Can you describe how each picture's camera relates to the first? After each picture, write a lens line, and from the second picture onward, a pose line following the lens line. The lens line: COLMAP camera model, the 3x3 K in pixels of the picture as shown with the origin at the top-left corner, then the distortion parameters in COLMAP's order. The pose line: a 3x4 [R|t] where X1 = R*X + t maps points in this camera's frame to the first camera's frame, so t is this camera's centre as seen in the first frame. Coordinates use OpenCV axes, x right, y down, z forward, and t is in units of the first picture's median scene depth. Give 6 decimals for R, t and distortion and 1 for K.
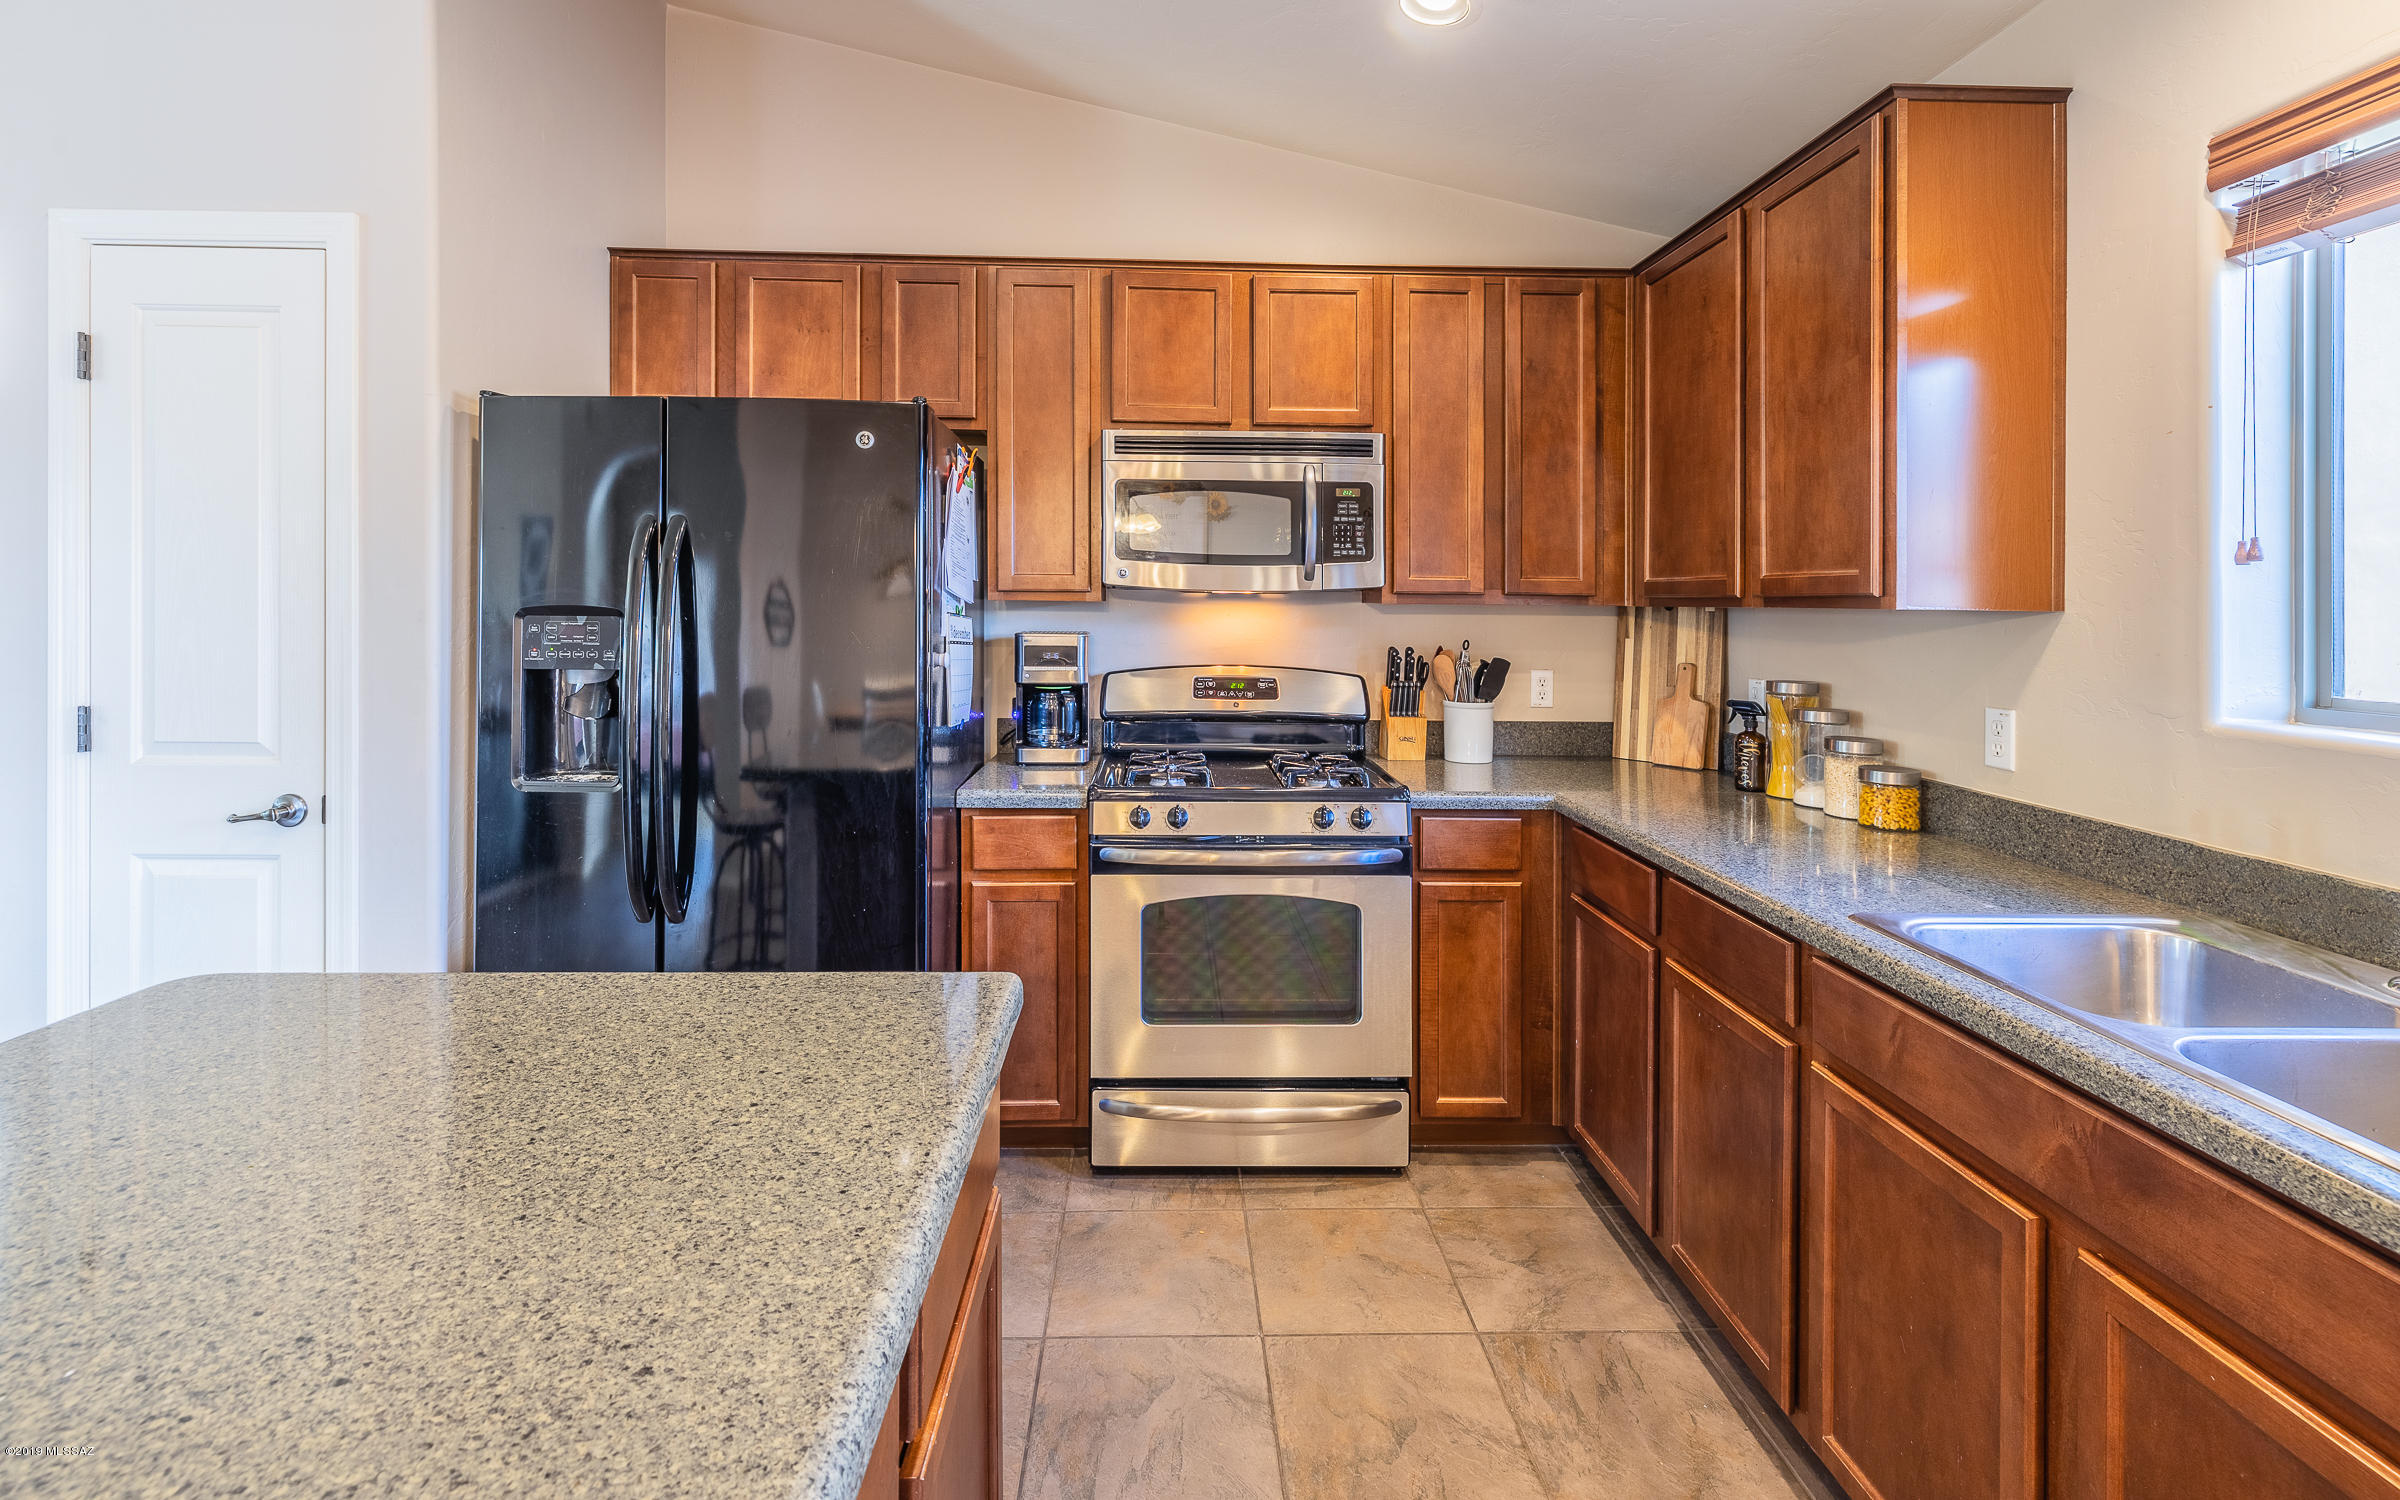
lens RADIAL K [[1048.6, 0, 1175.1], [0, 1048.6, 619.0], [0, 0, 1]] dist [-0.013163, -0.000424]
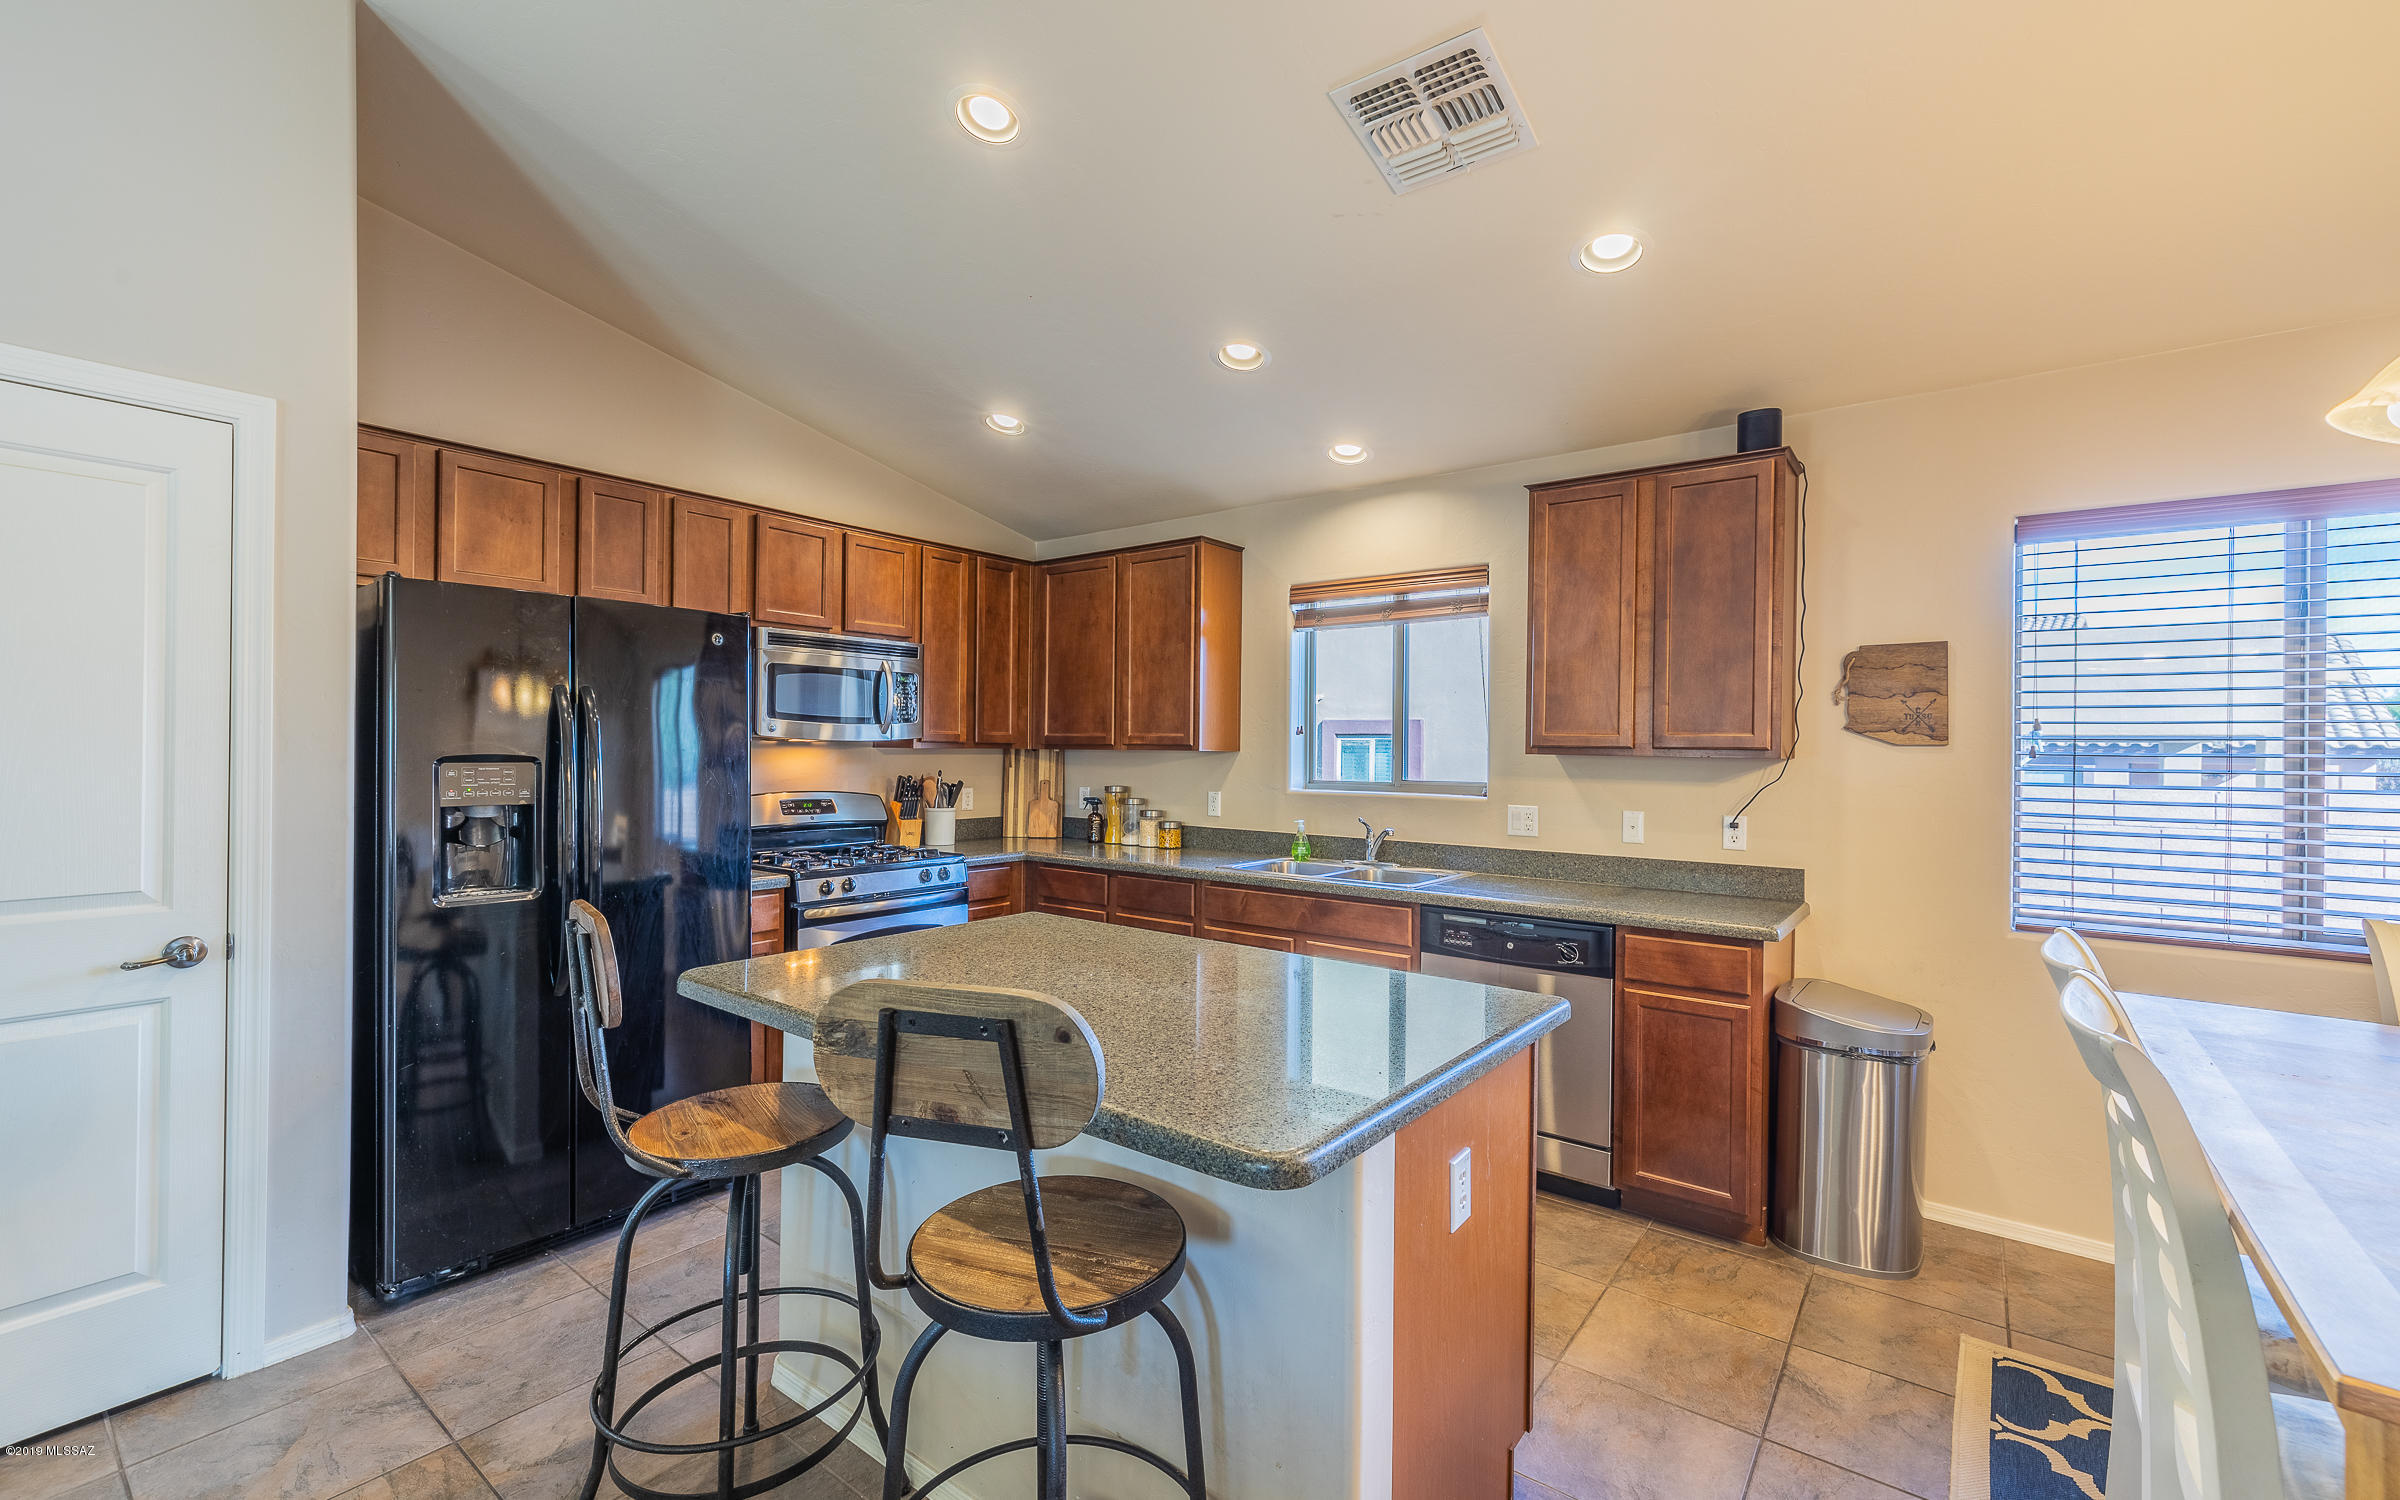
lens RADIAL K [[1058.3, 0, 1157.9], [0, 1058.3, 768.3], [0, 0, 1]] dist [0.001816, -0.001406]
pose [[0.647927, -0.019580, 0.761451, -0.883396], [0.011276, 0.999807, 0.016113, -0.006121], [-0.761619, -0.001854, 0.648022, -0.372589]]
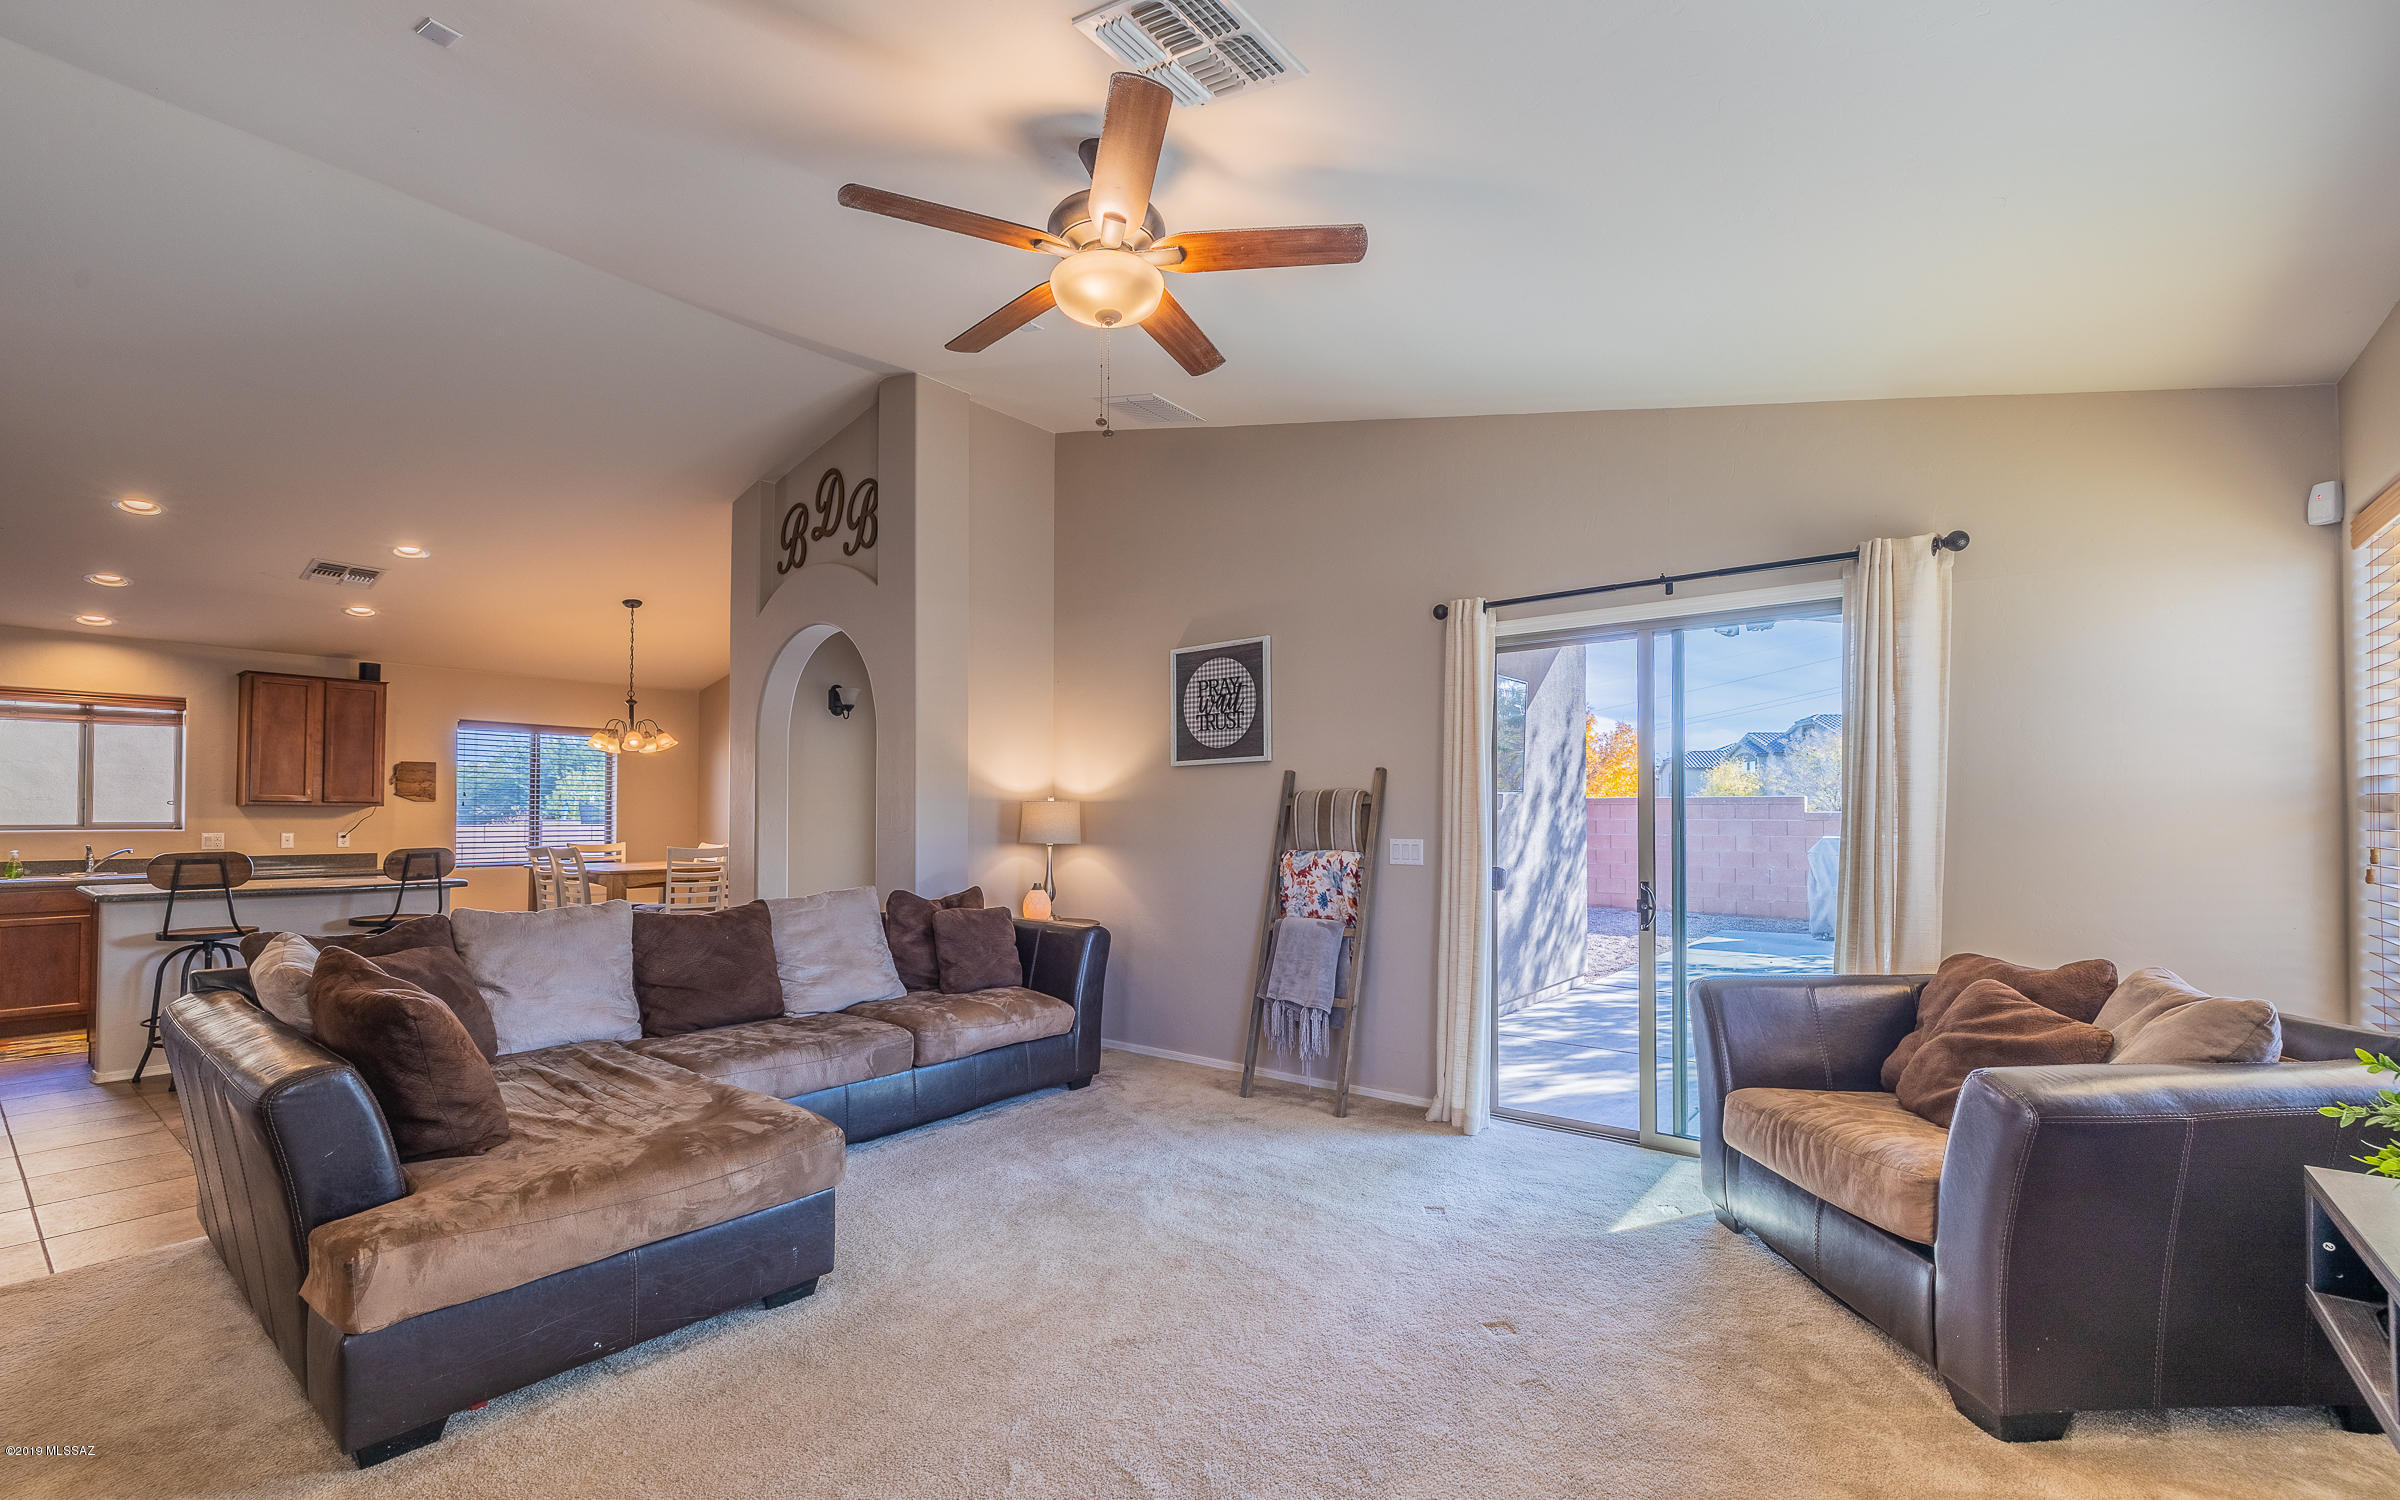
lens RADIAL K [[1058.3, 0, 1256.0], [0, 1058.3, 784.8], [0, 0, 1]] dist [0.001816, -0.001406]
pose [[-0.784379, 0.022090, 0.619888, -3.327828], [0.015408, 0.999751, -0.016130, 0.036817], [-0.620090, -0.003100, -0.784524, 0.700115]]
